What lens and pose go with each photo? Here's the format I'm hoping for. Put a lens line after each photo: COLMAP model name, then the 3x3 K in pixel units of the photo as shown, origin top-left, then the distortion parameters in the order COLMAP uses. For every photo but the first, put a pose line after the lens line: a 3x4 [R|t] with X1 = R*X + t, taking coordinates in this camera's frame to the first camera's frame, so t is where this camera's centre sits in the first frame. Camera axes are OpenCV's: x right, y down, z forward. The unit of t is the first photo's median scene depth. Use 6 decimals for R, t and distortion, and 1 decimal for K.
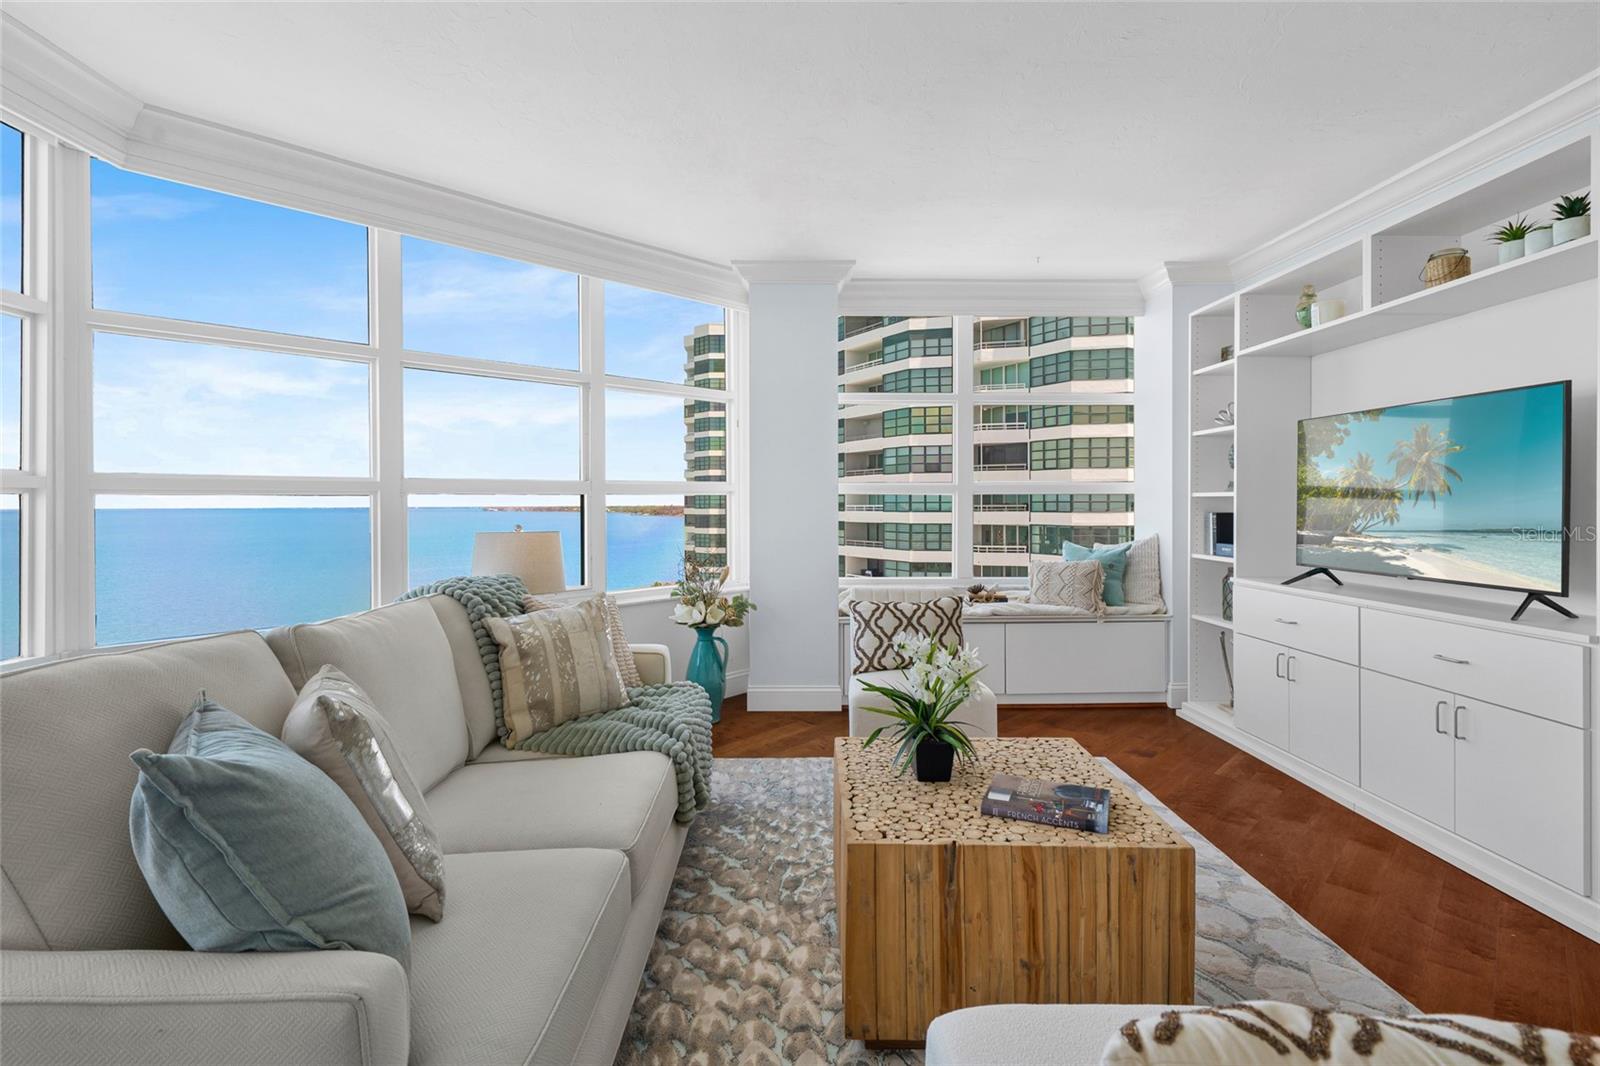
lens RADIAL K [[758.8, 0, 792.1], [0, 758.8, 502.3], [0, 0, 1]] dist [0.002995, 0.000456]
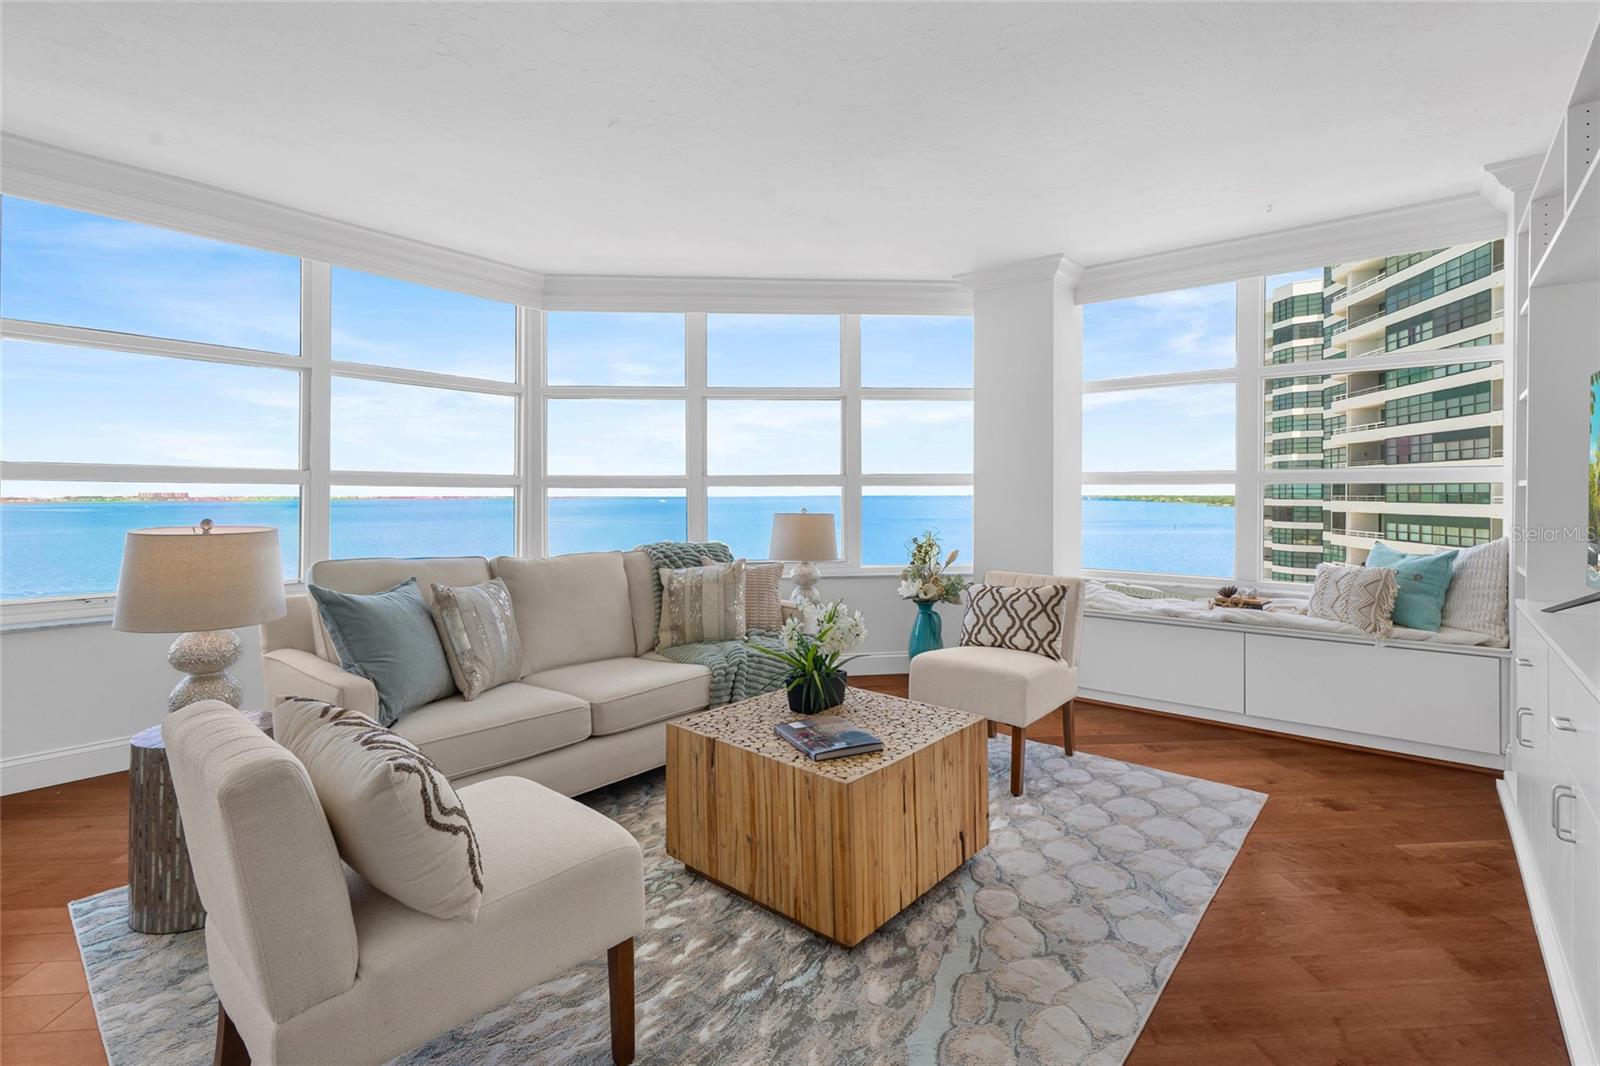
lens RADIAL K [[746.8, 0, 801.9], [0, 746.8, 489.8], [0, 0, 1]] dist [0.001915, 0.000490]
pose [[0.758582, -0.000519, -0.651577, 0.550303], [-0.001134, 0.999997, -0.002117, -0.002295], [0.651576, 0.002344, 0.758579, 0.026896]]
